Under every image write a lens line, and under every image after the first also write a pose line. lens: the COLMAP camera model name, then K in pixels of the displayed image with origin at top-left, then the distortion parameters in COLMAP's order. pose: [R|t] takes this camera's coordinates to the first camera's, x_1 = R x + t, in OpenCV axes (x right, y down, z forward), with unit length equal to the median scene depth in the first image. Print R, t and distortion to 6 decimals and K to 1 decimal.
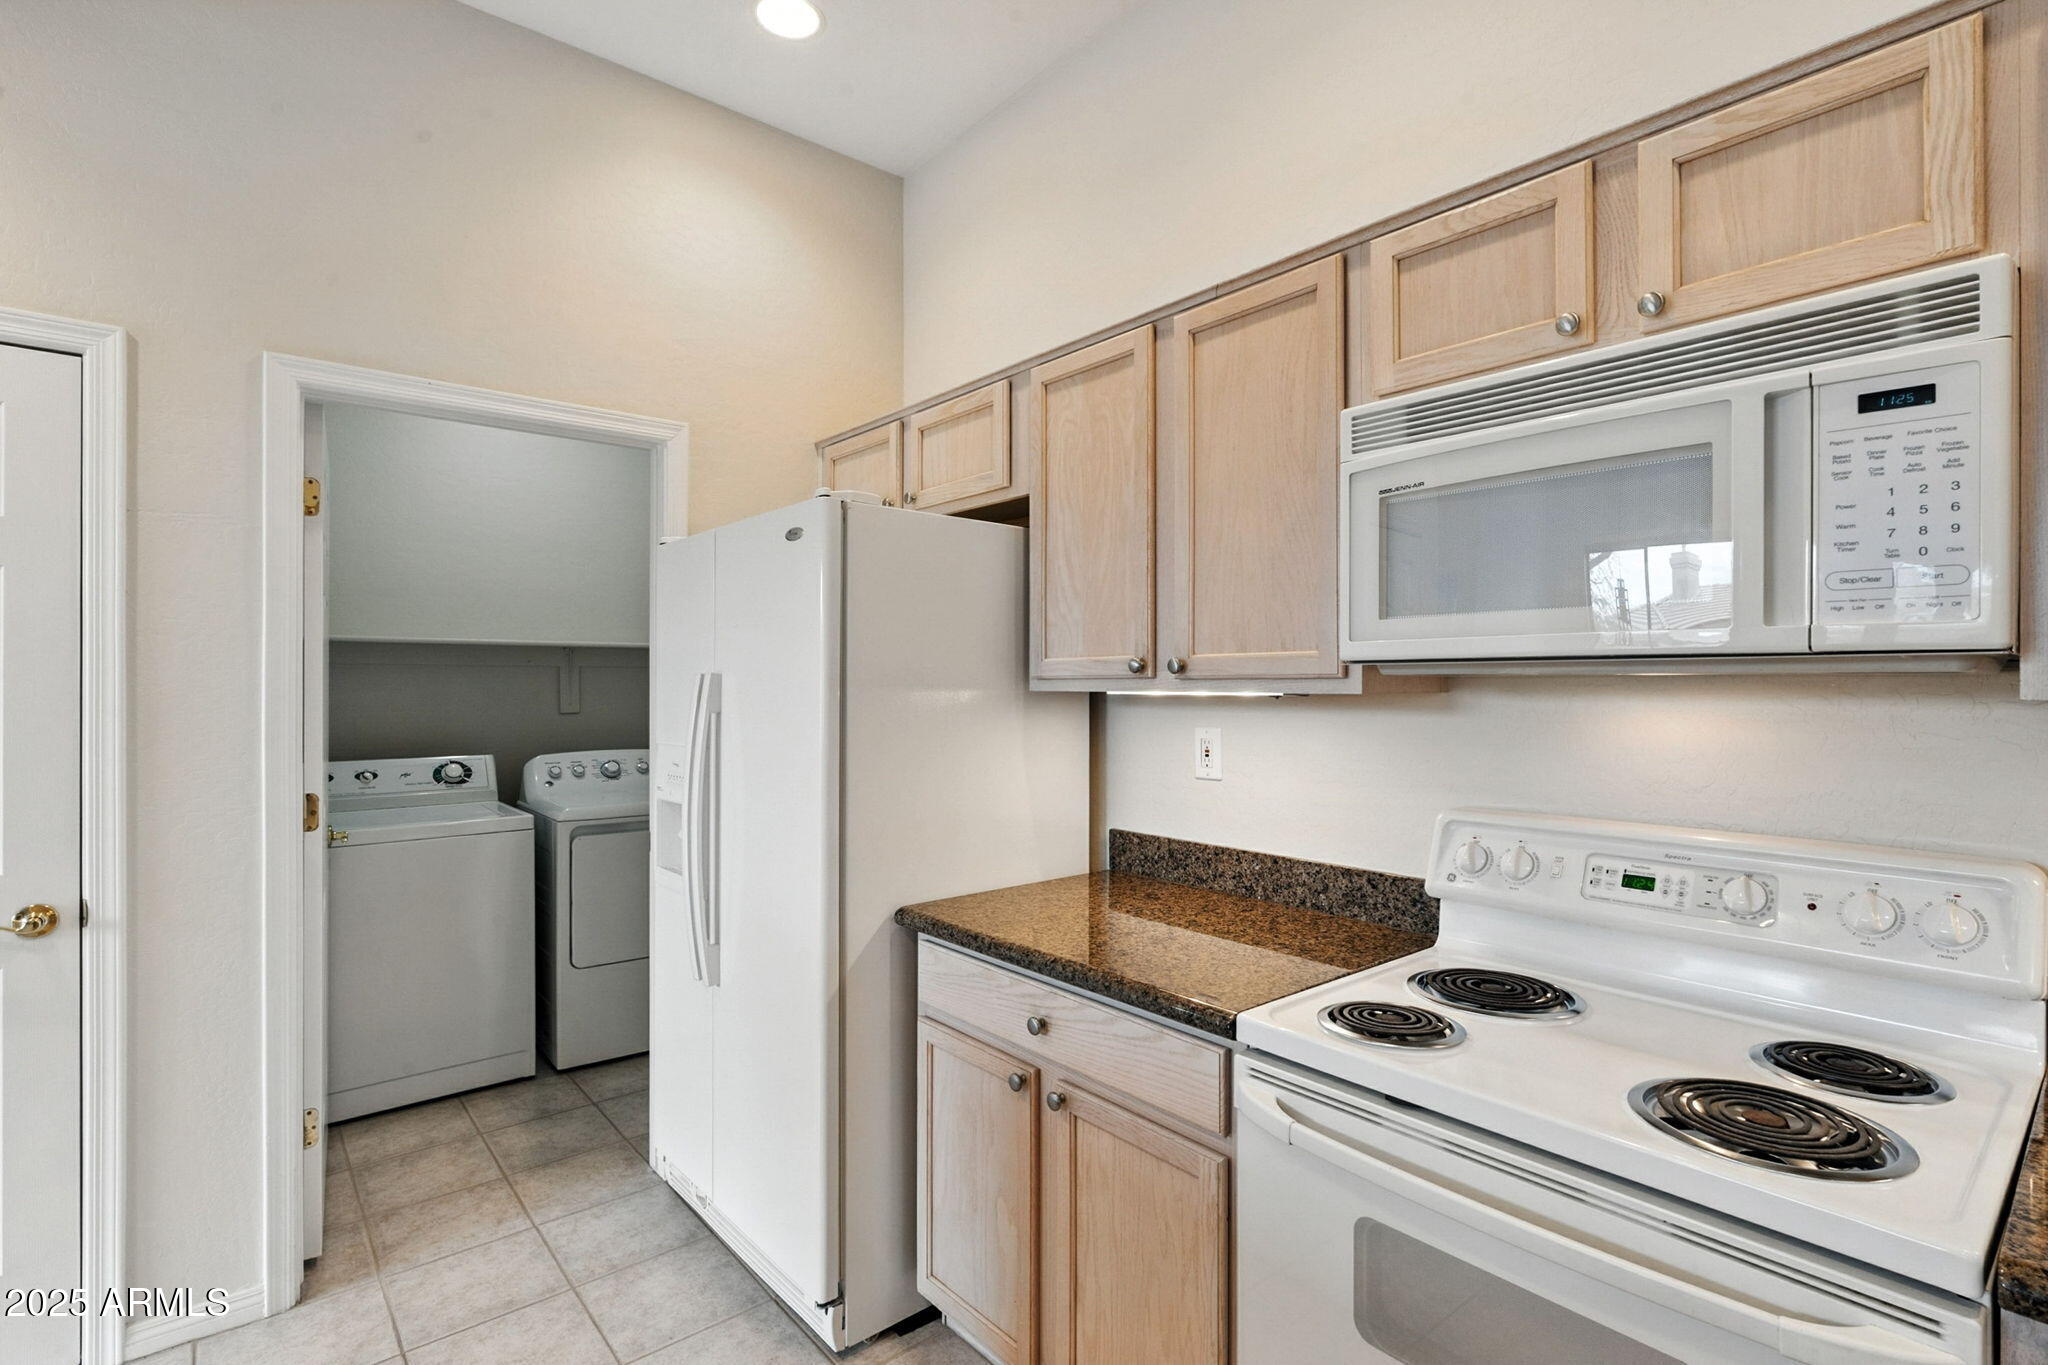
lens RADIAL K [[957.7, 0, 1032.5], [0, 957.7, 686.4], [0, 0, 1]] dist [-0.000617, 0.000999]
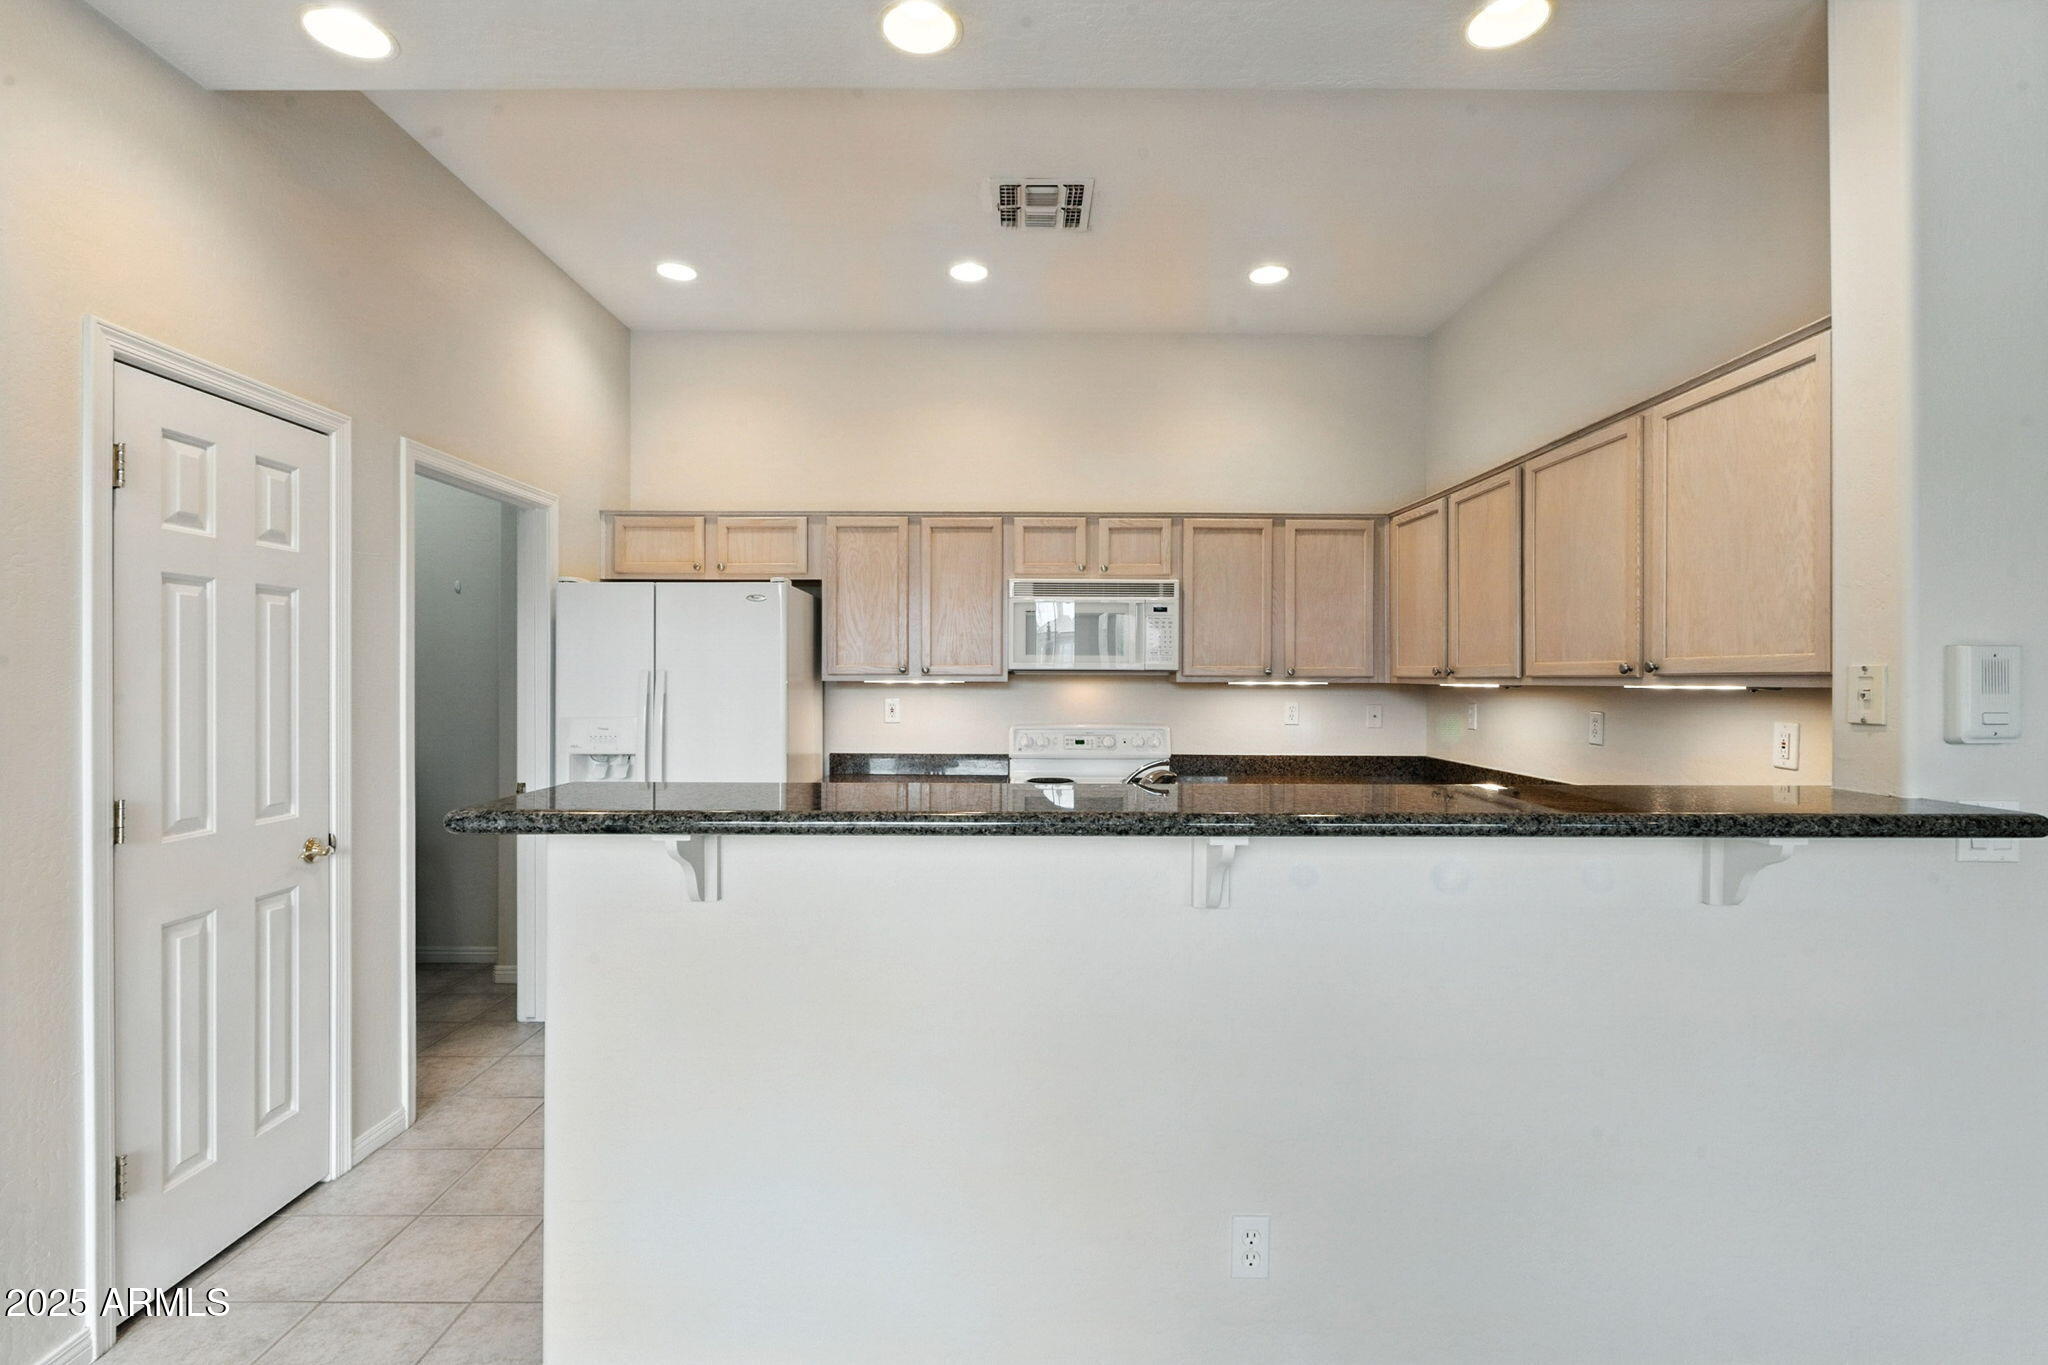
lens RADIAL K [[917.0, 0, 1015.1], [0, 917.0, 691.1], [0, 0, 1]] dist [0.001043, 0.000023]
pose [[0.653965, -0.010653, 0.756449, -1.538505], [-0.001302, 0.999884, 0.015206, -0.004762], [-0.756523, -0.010929, 0.653875, -0.685469]]
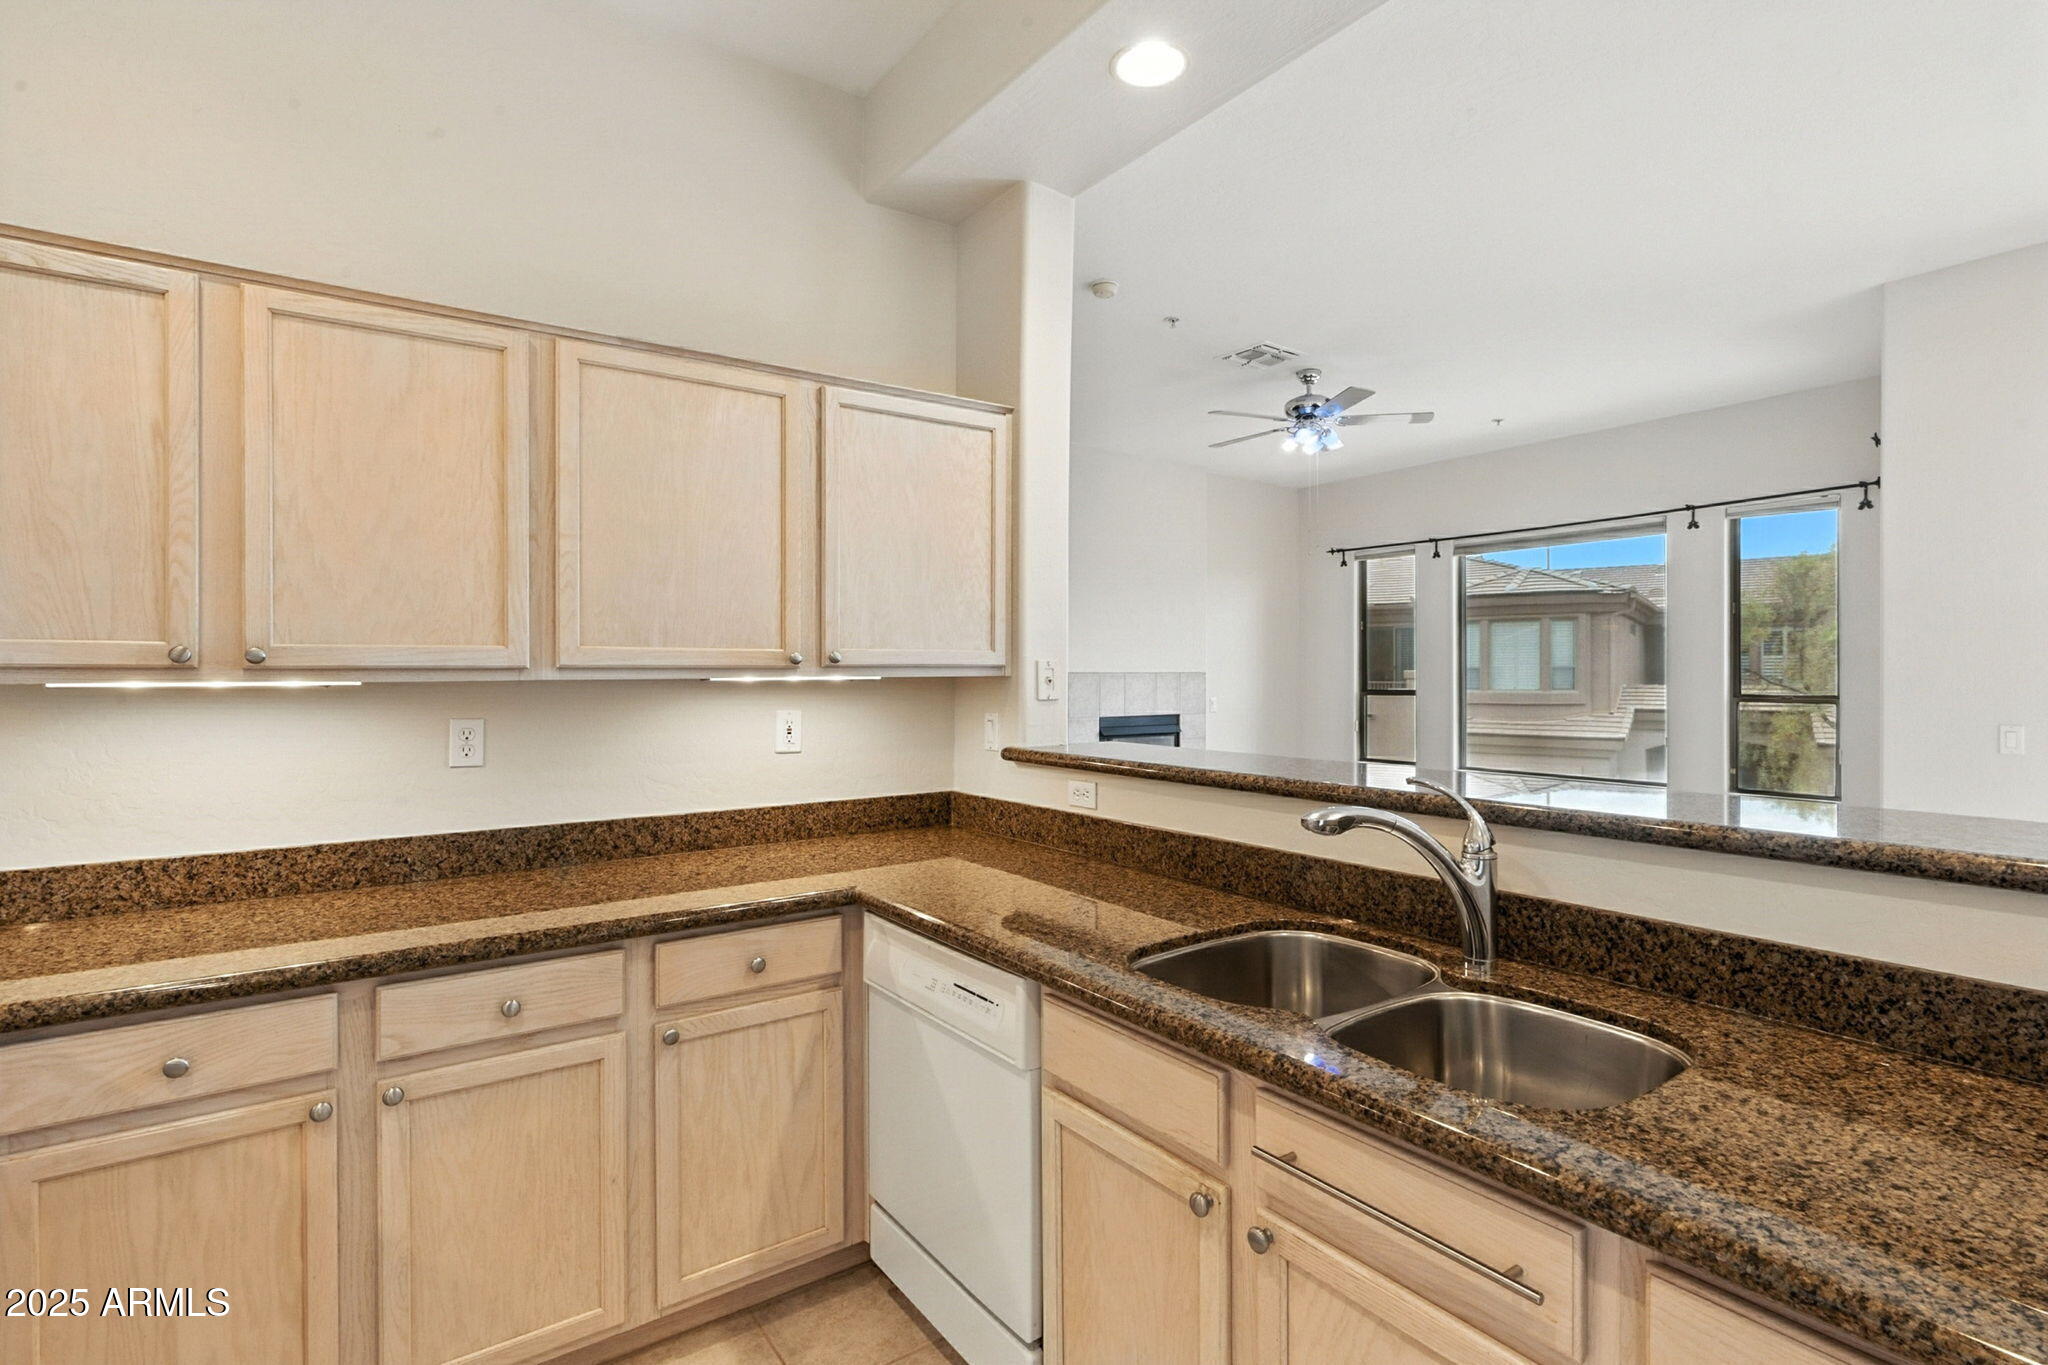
lens RADIAL K [[989.6, 0, 1024.2], [0, 989.6, 670.3], [0, 0, 1]] dist [0.003989, -0.007754]
pose [[-0.996681, 0.001243, 0.081403, -0.224213], [0.001016, 0.999995, -0.002824, 0.001742], [-0.081406, -0.002732, -0.996677, 0.936180]]
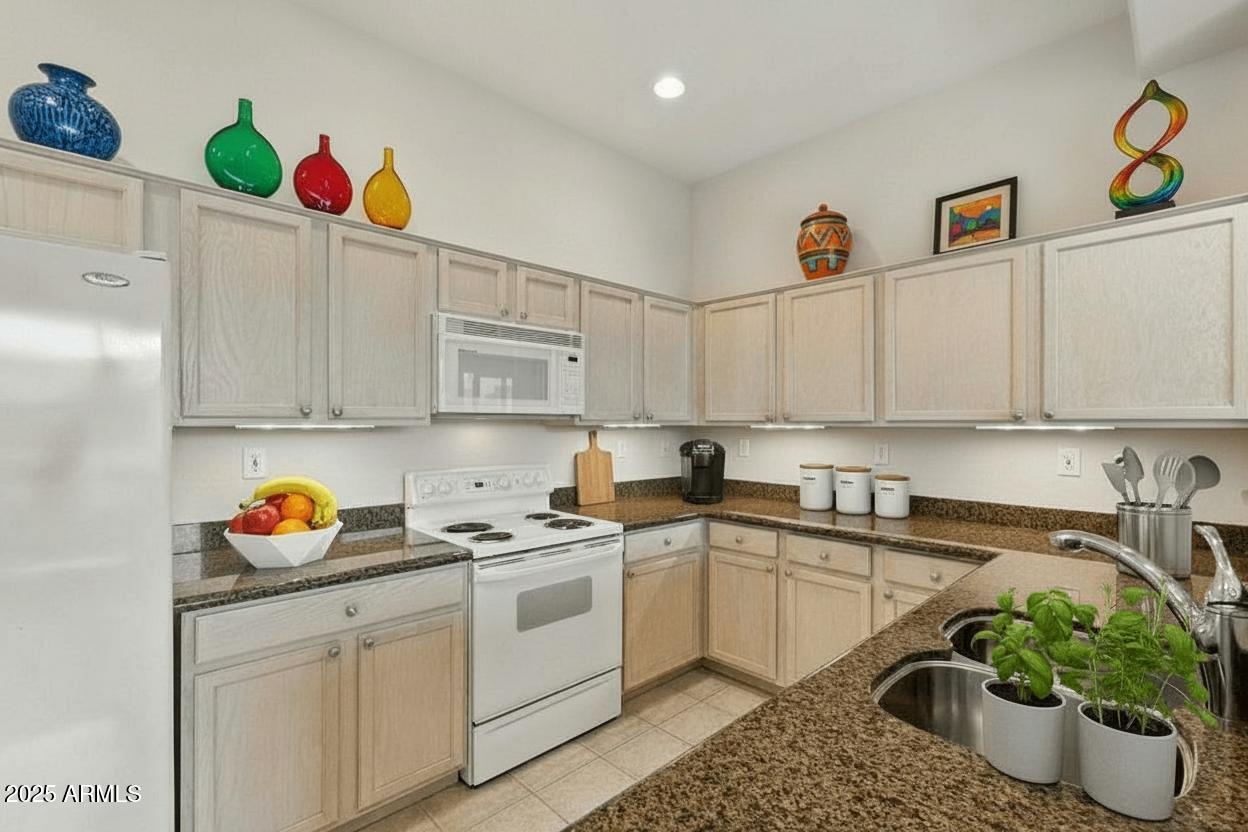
lens RADIAL K [[576.6, 0, 626.7], [0, 576.6, 418.3], [0, 0, 1]] dist [0.032708, -0.000857]
pose [[-0.052673, 0.005818, 0.998595, -1.128724], [-0.002111, 0.999980, -0.005938, -0.002565], [-0.998610, -0.002421, -0.052659, 0.544826]]
